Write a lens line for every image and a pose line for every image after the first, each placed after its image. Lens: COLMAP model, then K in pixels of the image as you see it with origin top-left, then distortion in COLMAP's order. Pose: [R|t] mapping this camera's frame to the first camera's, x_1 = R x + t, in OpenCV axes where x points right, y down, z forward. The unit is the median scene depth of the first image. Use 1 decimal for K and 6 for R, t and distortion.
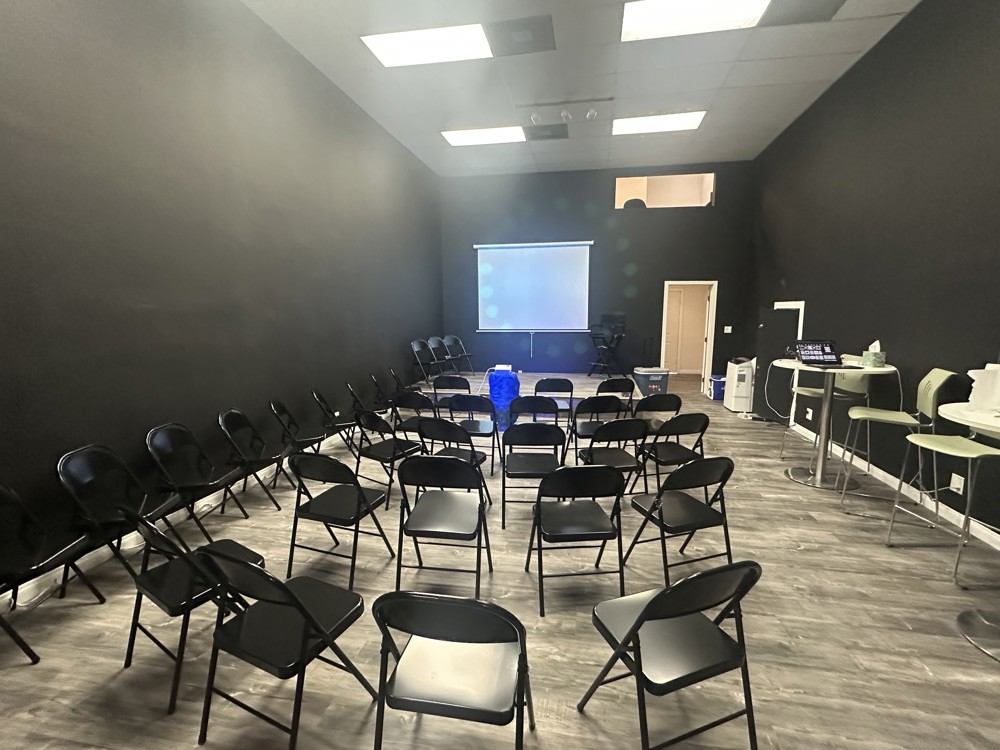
lens RADIAL K [[475.1, 0, 501.5], [0, 475.1, 372.6], [0, 0, 1]] dist [0.006008, -0.001268]
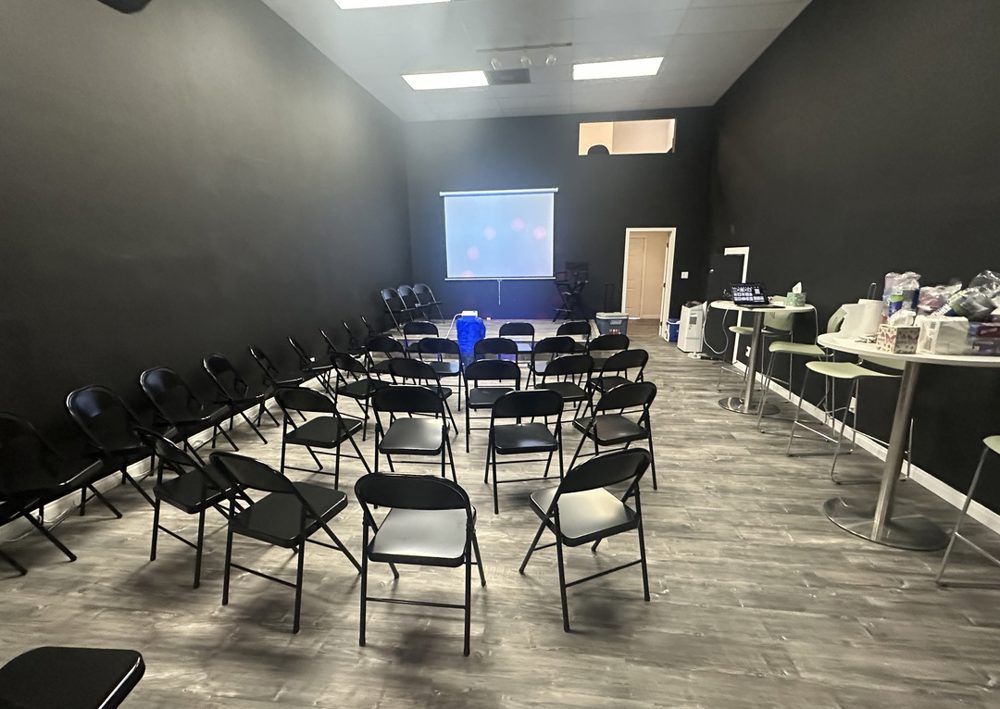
lens RADIAL K [[482.5, 0, 501.4], [0, 482.5, 376.8], [0, 0, 1]] dist [0.001337, 0.001802]
pose [[0.998753, -0.020450, 0.045541, 0.037651], [0.015352, 0.993856, 0.109609, 0.021827], [-0.047503, -0.108773, 0.992931, -0.146258]]
